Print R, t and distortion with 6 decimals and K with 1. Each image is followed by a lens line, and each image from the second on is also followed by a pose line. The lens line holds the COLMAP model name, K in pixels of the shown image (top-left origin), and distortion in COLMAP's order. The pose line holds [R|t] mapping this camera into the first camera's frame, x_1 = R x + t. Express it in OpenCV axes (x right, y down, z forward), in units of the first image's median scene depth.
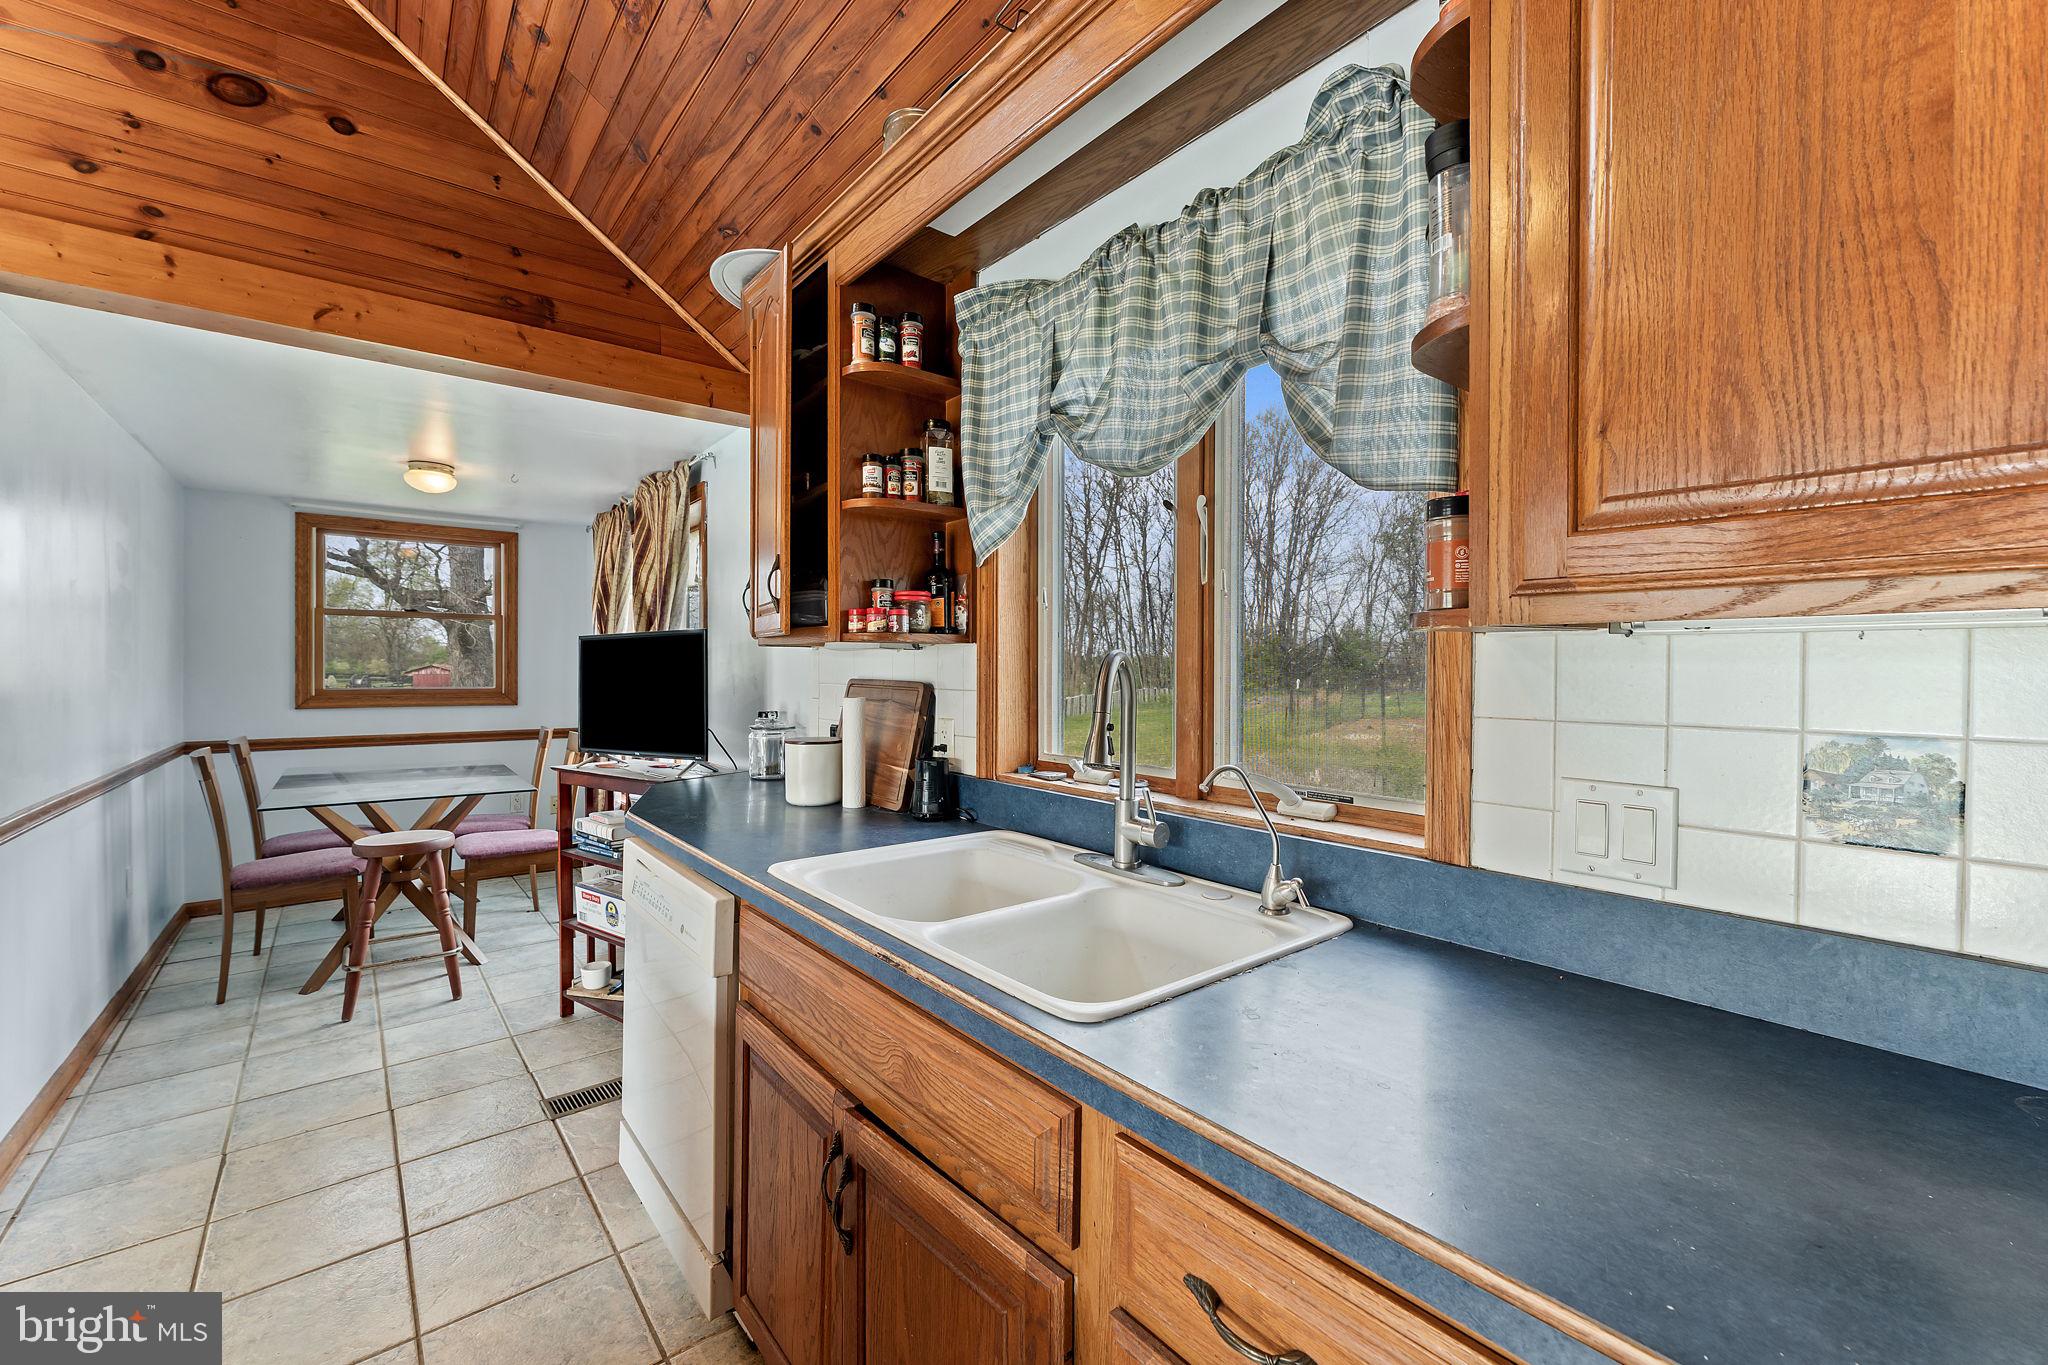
lens RADIAL K [[824.8, 0, 1022.4], [0, 824.8, 672.8], [0, 0, 1]] dist [-0.003353, -0.000204]
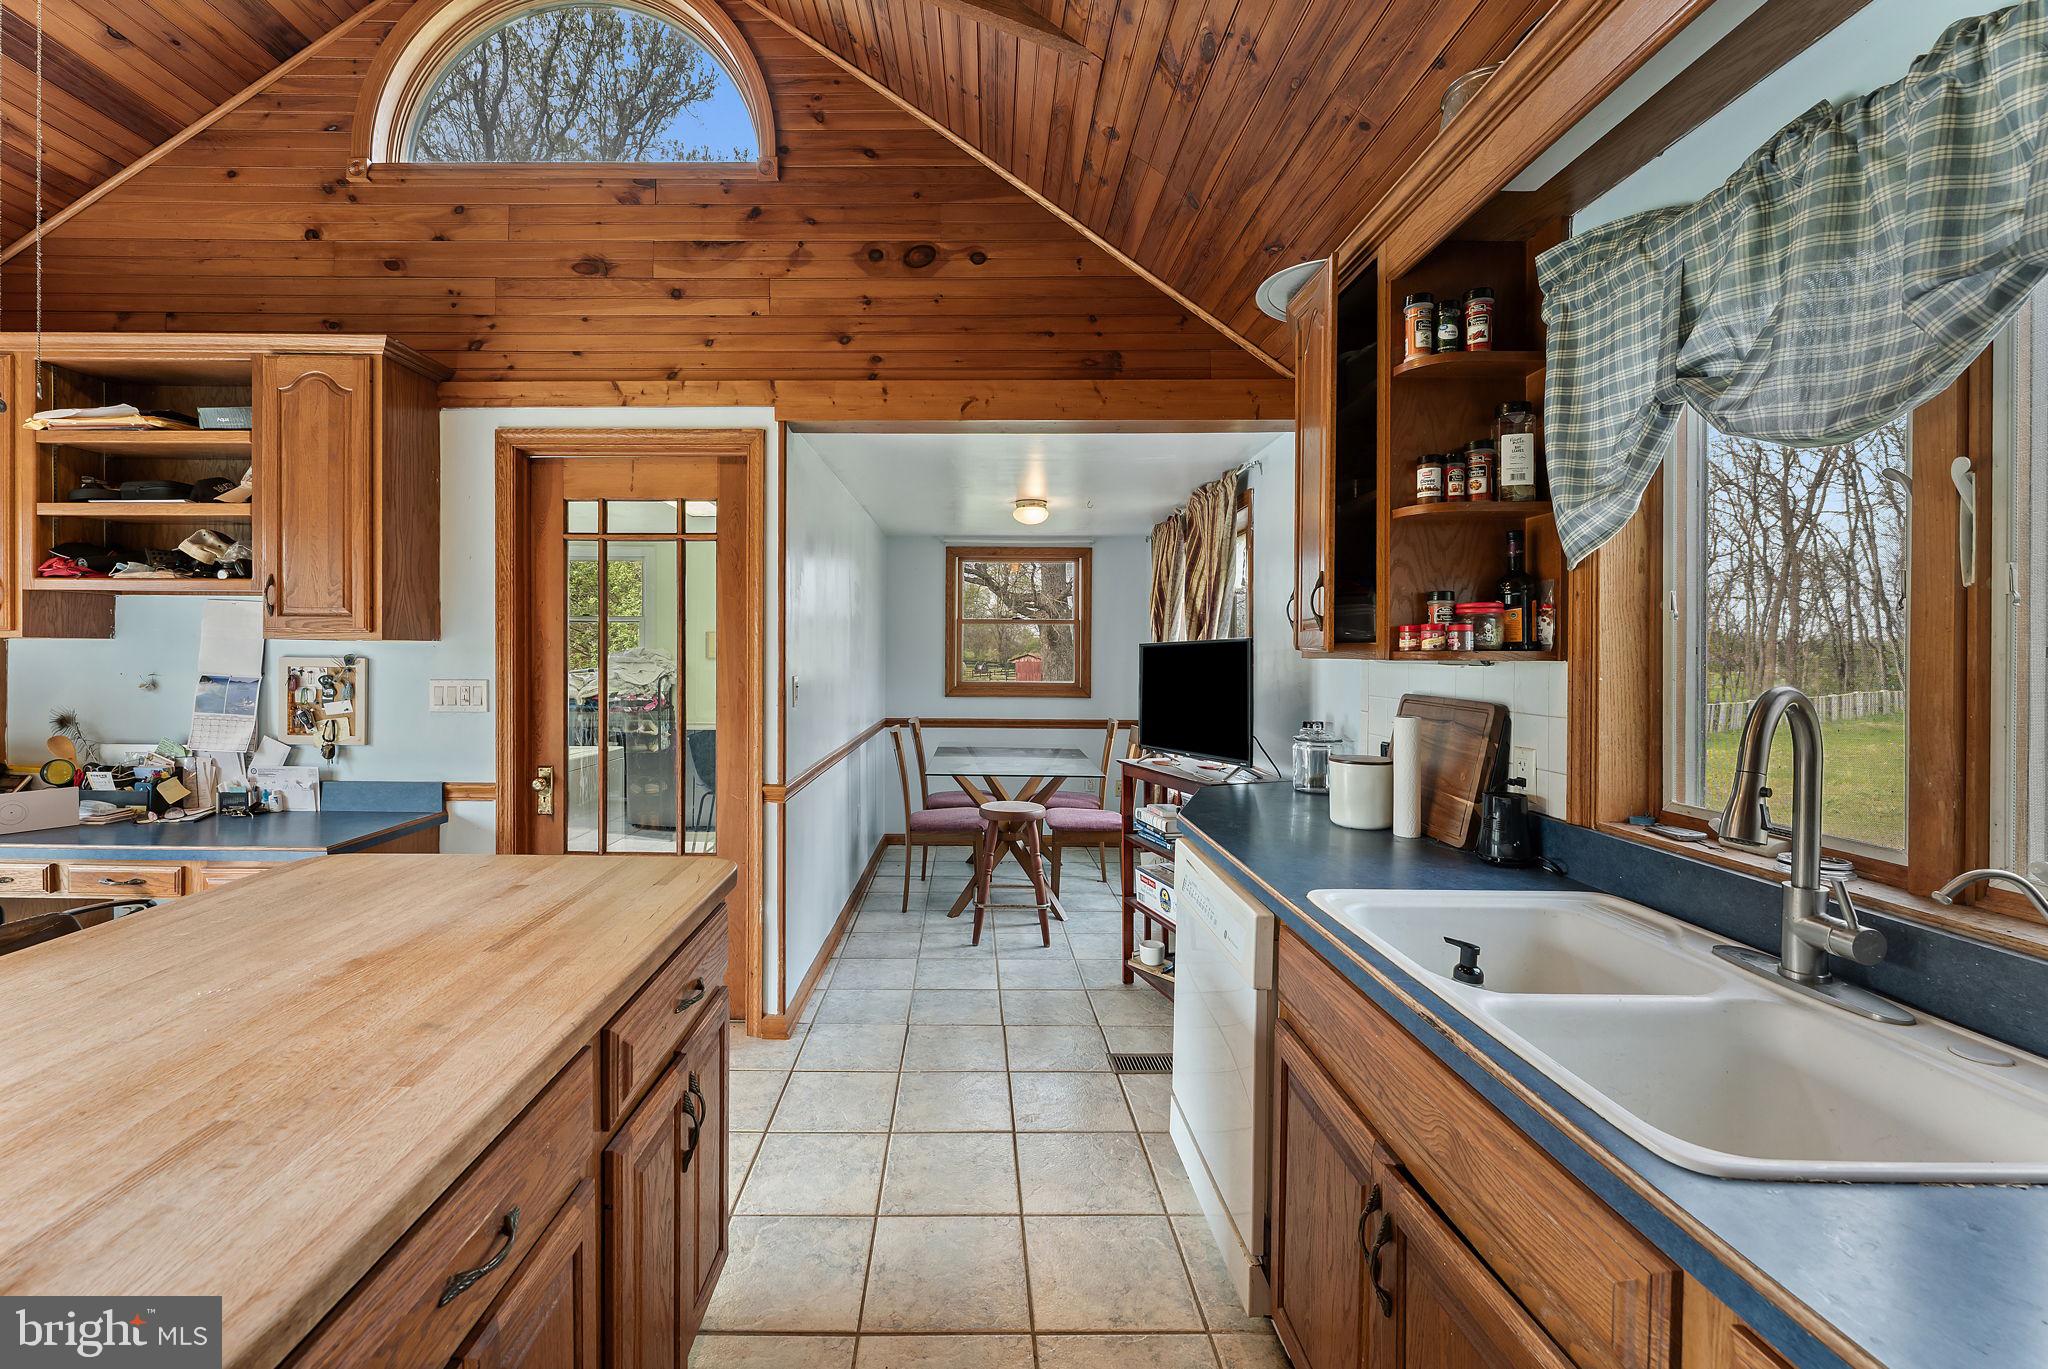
lens RADIAL K [[847.6, 0, 972.7], [0, 847.6, 653.4], [0, 0, 1]] dist [0.002163, -0.001681]
pose [[0.772865, 0.000922, -0.634570, 0.024650], [-0.006862, 0.999953, -0.006905, -0.034682], [0.634534, 0.009691, 0.772835, -0.048327]]
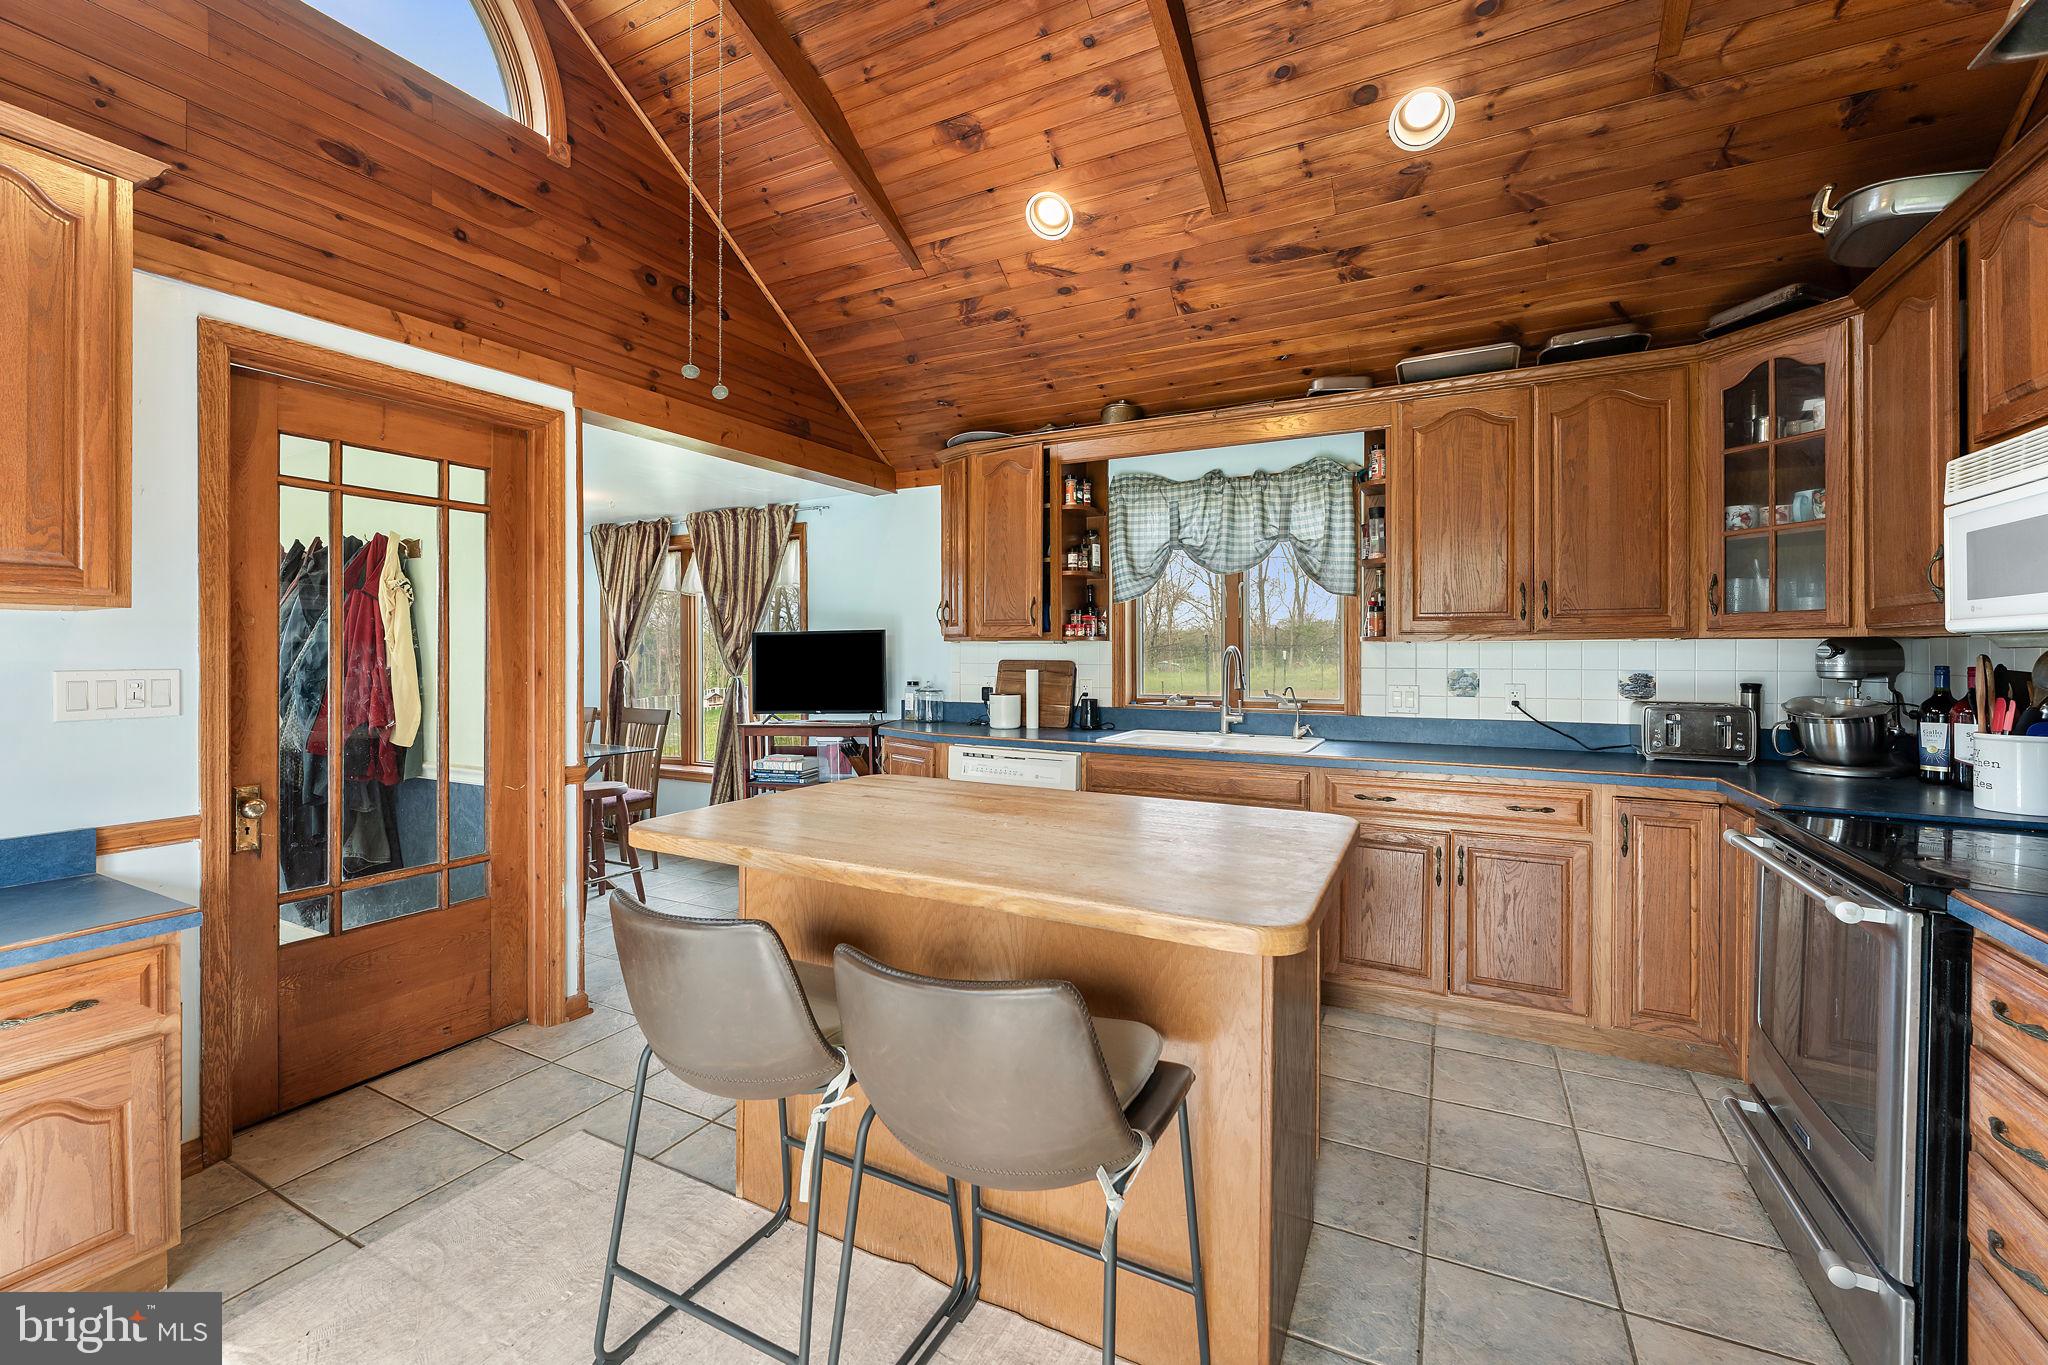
lens RADIAL K [[824.8, 0, 1014.7], [0, 824.8, 661.6], [0, 0, 1]] dist [-0.003353, -0.000204]
pose [[0.924700, -0.008039, 0.380611, -1.093504], [0.006952, 0.999967, 0.004231, 0.003778], [-0.380633, -0.001267, 0.924726, -0.822646]]
